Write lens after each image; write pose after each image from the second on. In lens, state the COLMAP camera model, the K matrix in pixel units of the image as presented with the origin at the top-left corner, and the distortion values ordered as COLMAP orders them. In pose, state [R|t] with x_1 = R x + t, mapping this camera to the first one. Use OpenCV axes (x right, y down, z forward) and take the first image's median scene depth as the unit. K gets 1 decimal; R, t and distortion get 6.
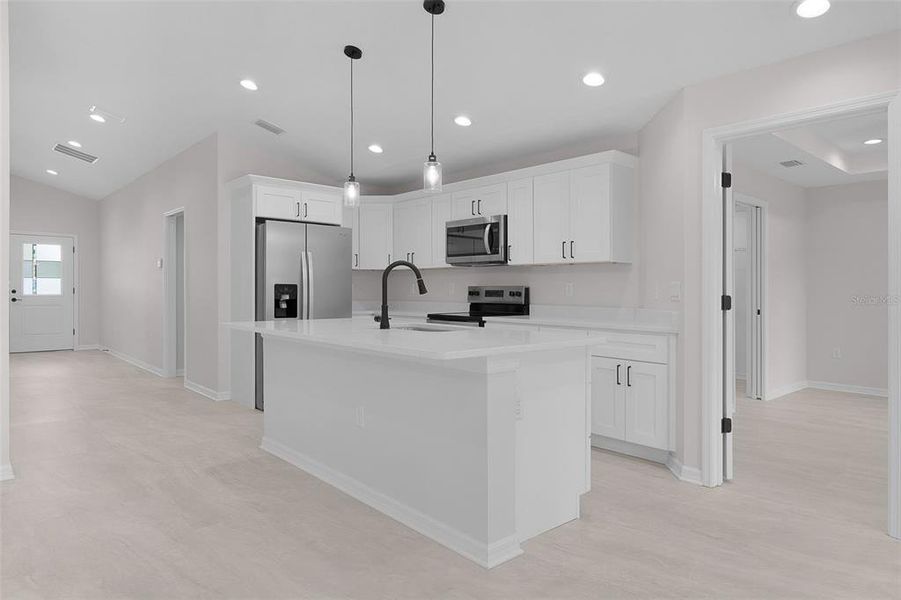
lens RADIAL K [[584.6, 0, 453.3], [0, 584.6, 296.7], [0, 0, 1]] dist [0.001226, 0.002287]
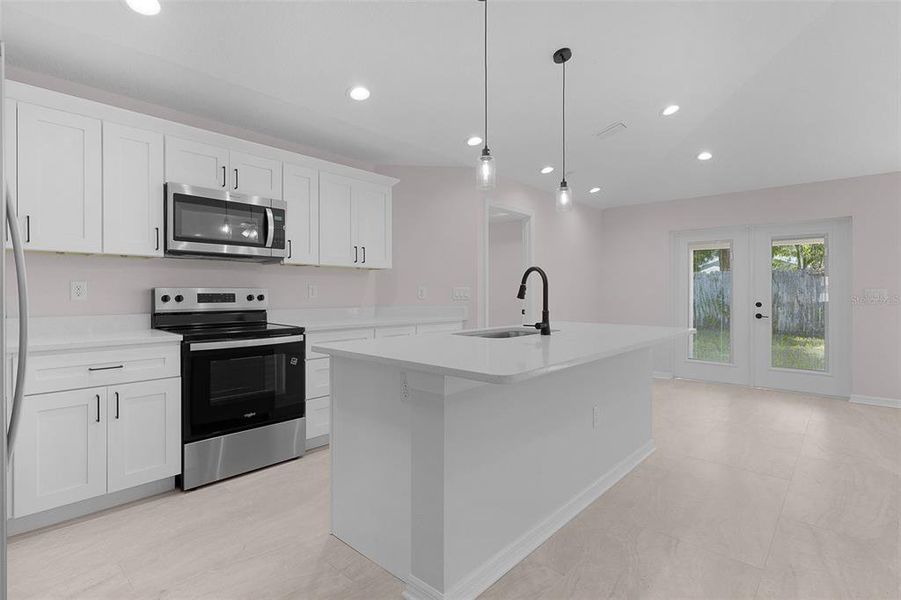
lens RADIAL K [[438.9, 0, 453.8], [0, 438.9, 290.4], [0, 0, 1]] dist [0.003652, 0.000845]
pose [[-0.139301, -0.007585, 0.990221, -0.624651], [0.006703, 0.999941, 0.008603, -0.021116], [-0.990227, 0.007836, -0.139242, 0.940916]]
